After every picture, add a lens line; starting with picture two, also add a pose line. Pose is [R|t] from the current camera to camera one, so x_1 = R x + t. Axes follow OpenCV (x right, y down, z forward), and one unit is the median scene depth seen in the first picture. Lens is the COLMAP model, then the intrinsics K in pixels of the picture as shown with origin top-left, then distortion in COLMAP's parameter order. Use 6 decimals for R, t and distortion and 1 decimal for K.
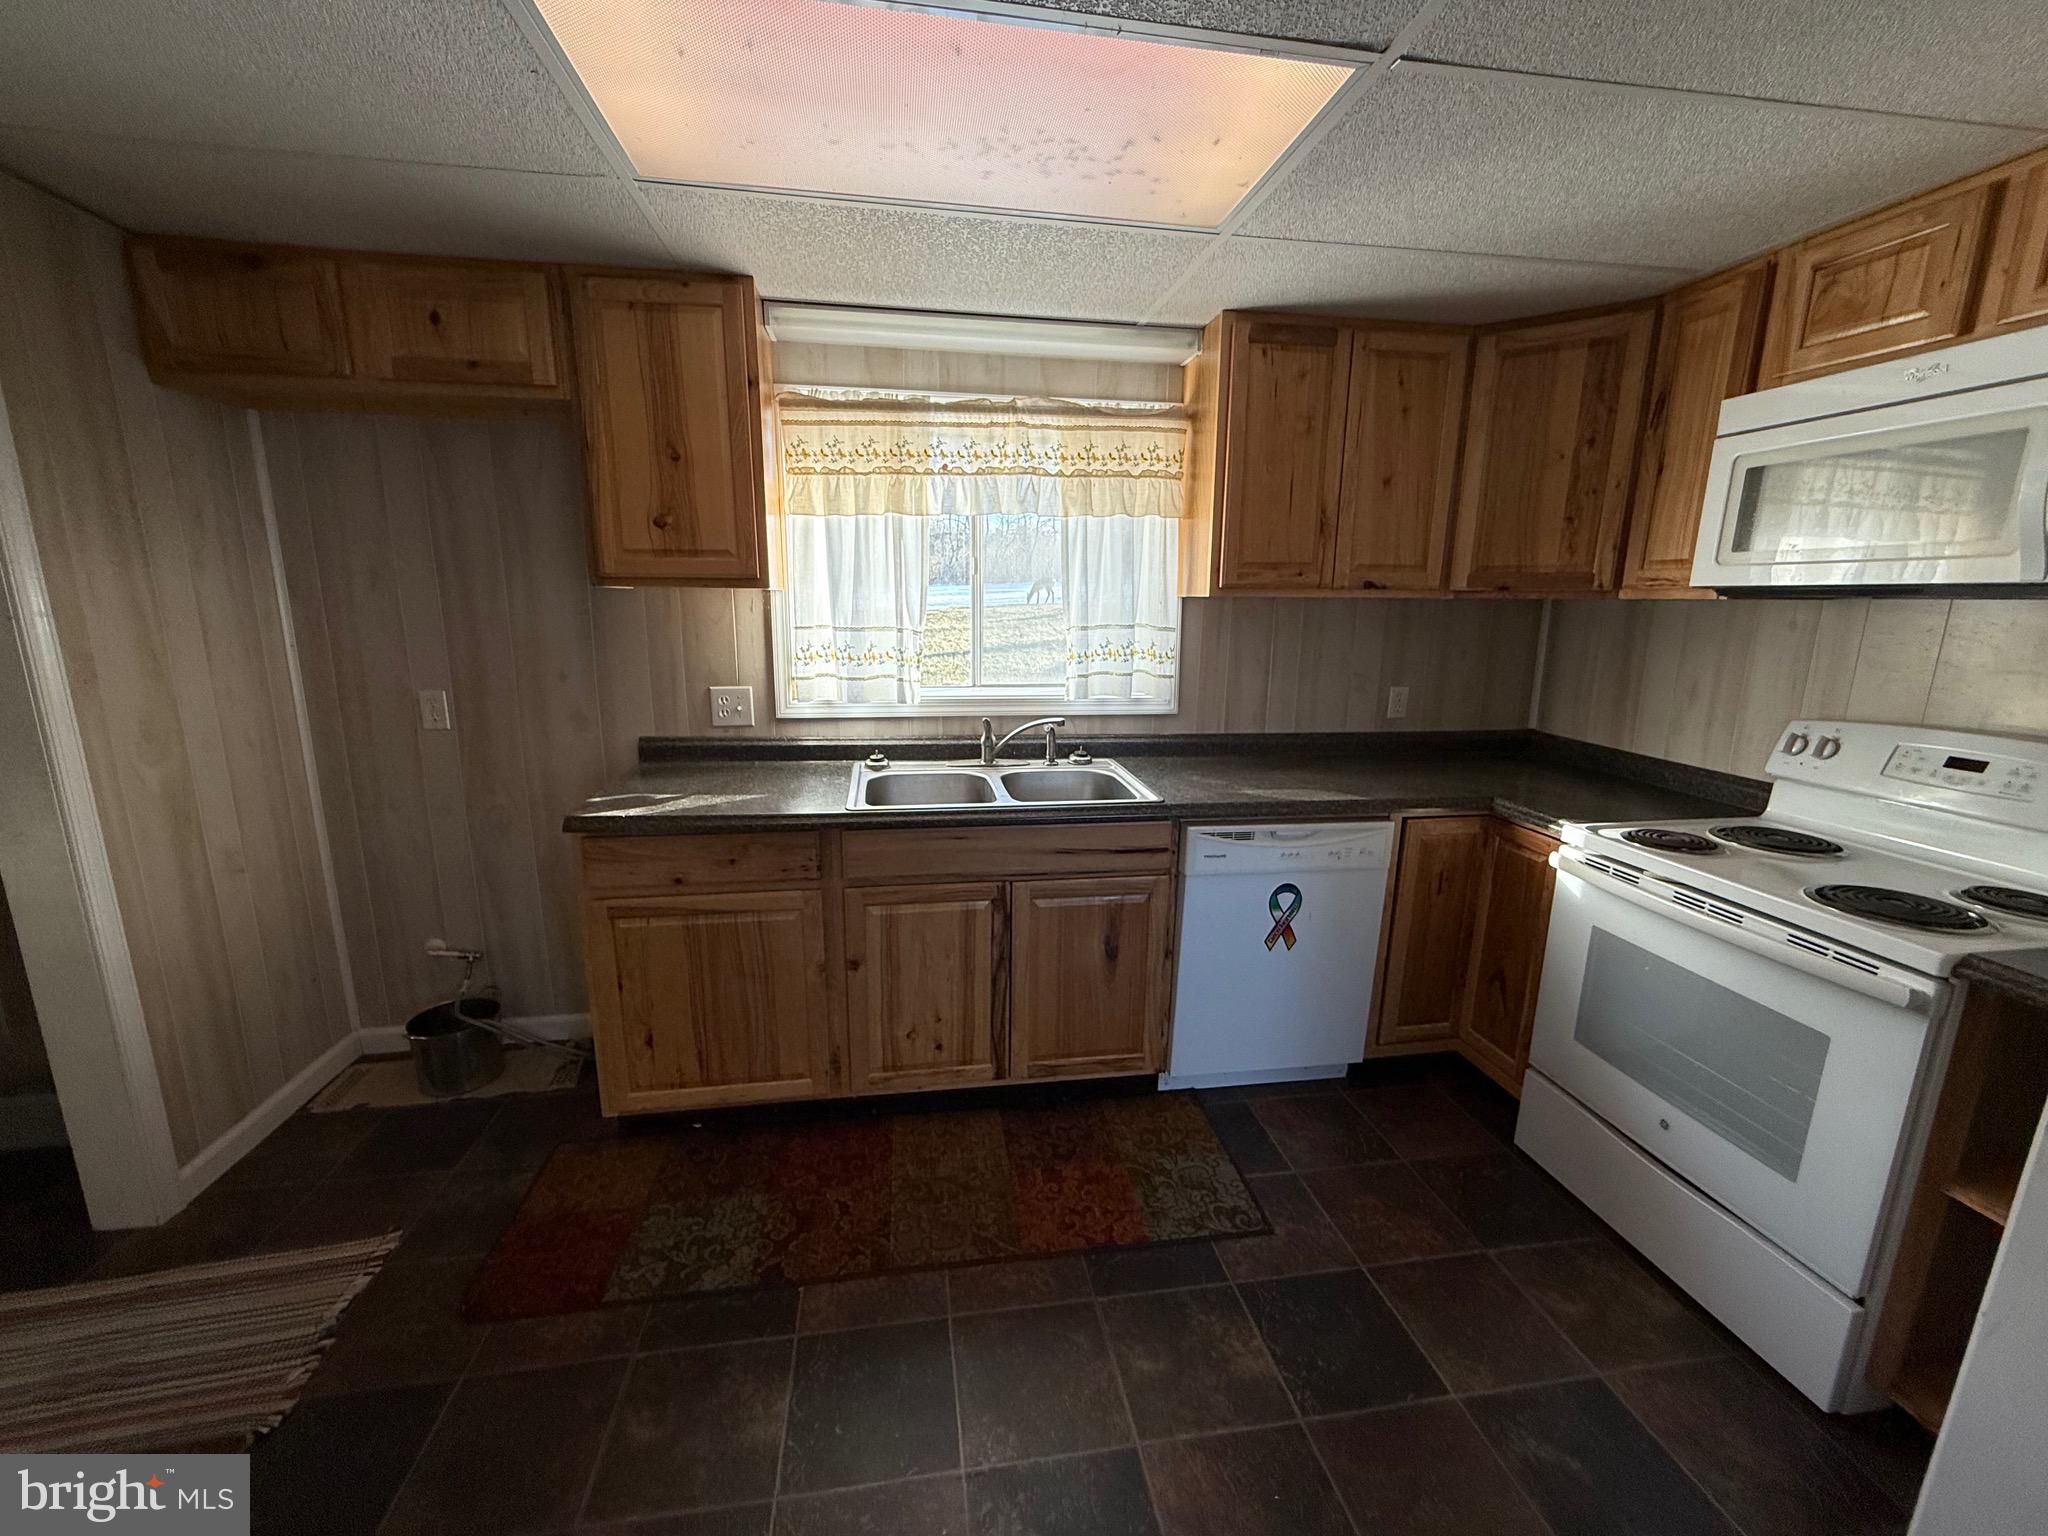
lens RADIAL K [[812.1, 0, 1017.7], [0, 812.1, 771.2], [0, 0, 1]] dist [-0.001207, -0.000349]
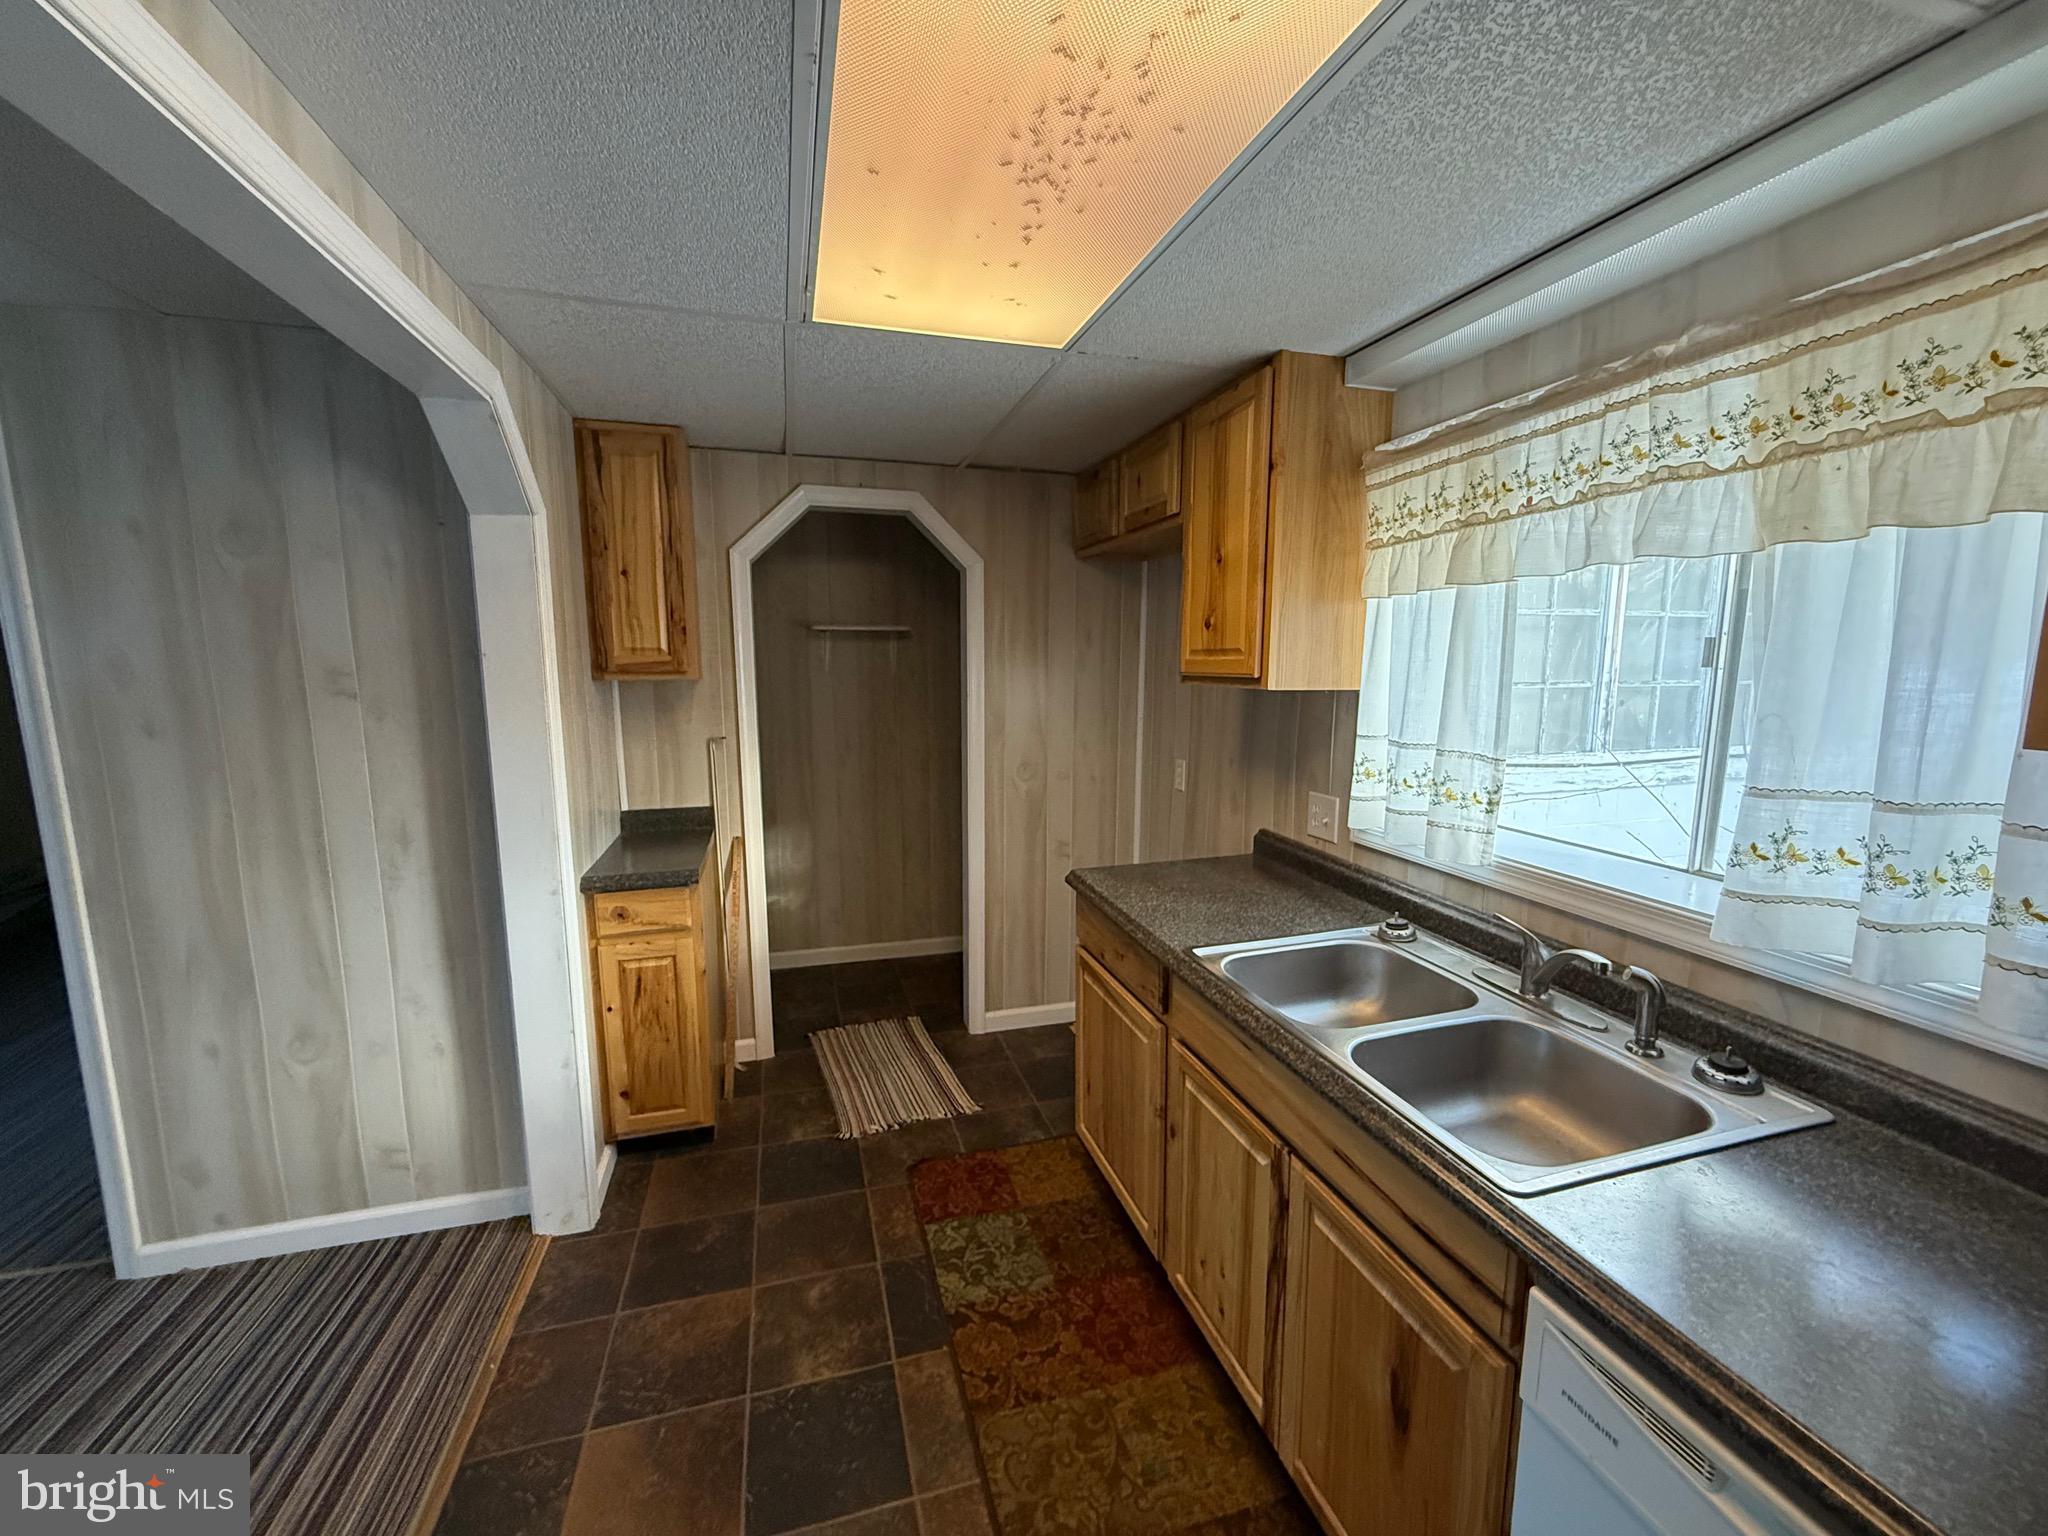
lens RADIAL K [[812.1, 0, 1022.2], [0, 812.1, 768.5], [0, 0, 1]] dist [-0.001207, -0.000349]
pose [[0.126083, 0.126120, -0.983970, 0.533430], [-0.206336, 0.973527, 0.098342, -0.170902], [0.970324, 0.190629, 0.148768, 0.617323]]
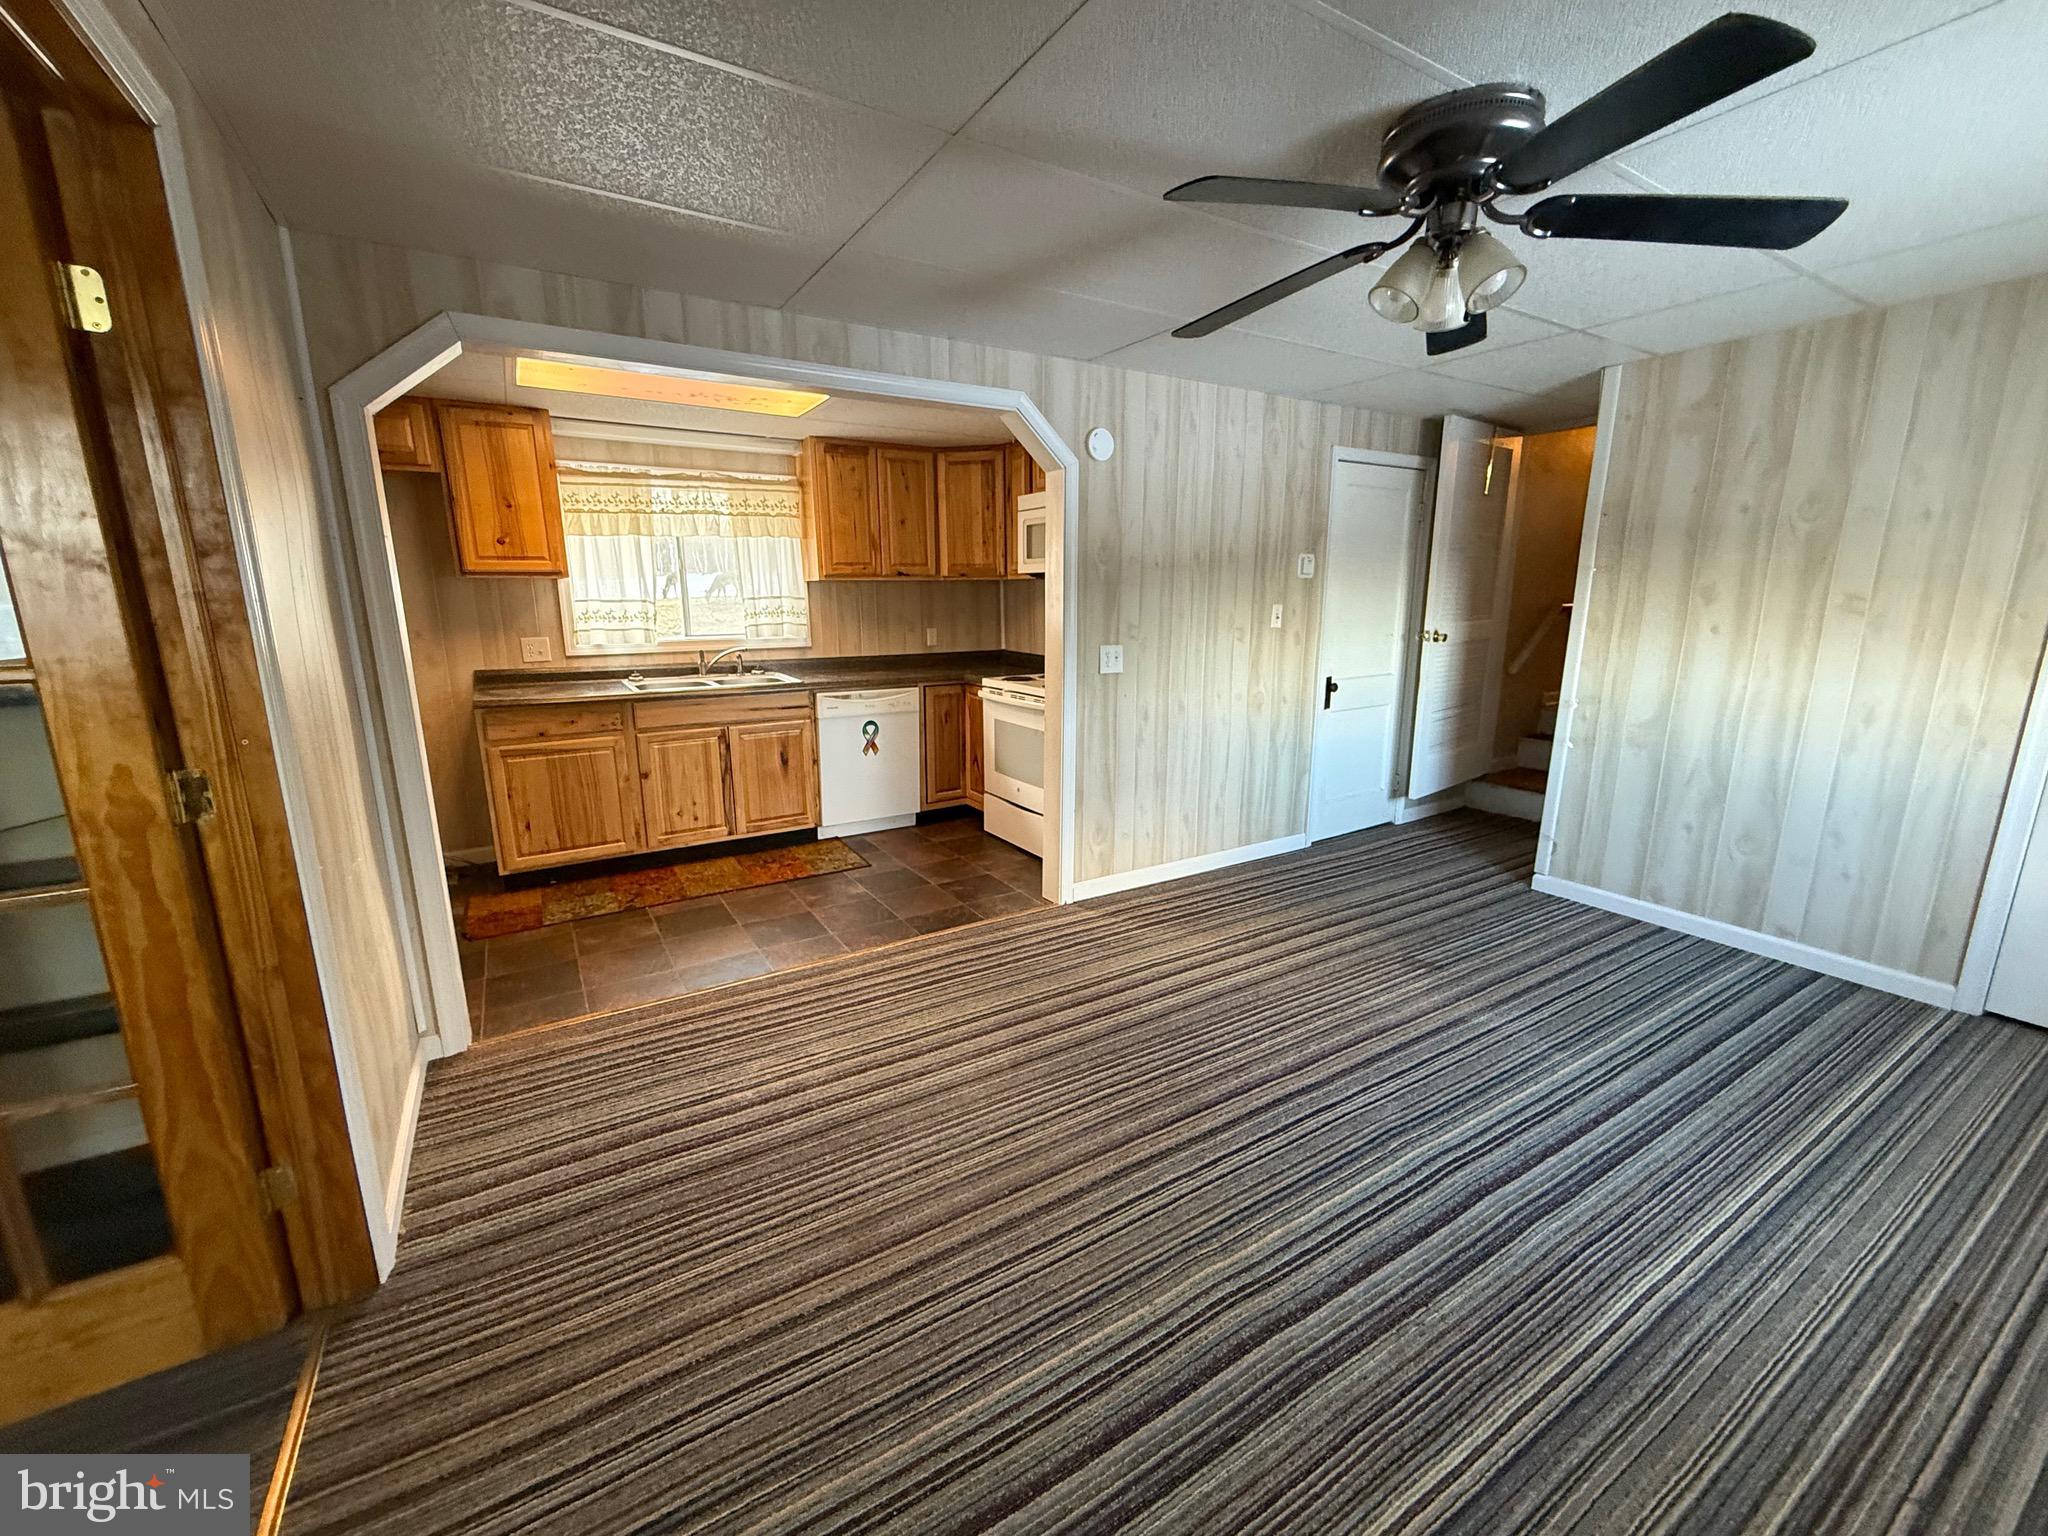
lens RADIAL K [[812.1, 0, 1017.4], [0, 812.1, 768.5], [0, 0, 1]] dist [-0.001207, -0.000349]
pose [[0.920829, -0.097159, 0.377669, -0.109432], [0.094600, 0.995192, 0.025369, 0.242367], [-0.378318, 0.012367, 0.925593, -1.027997]]
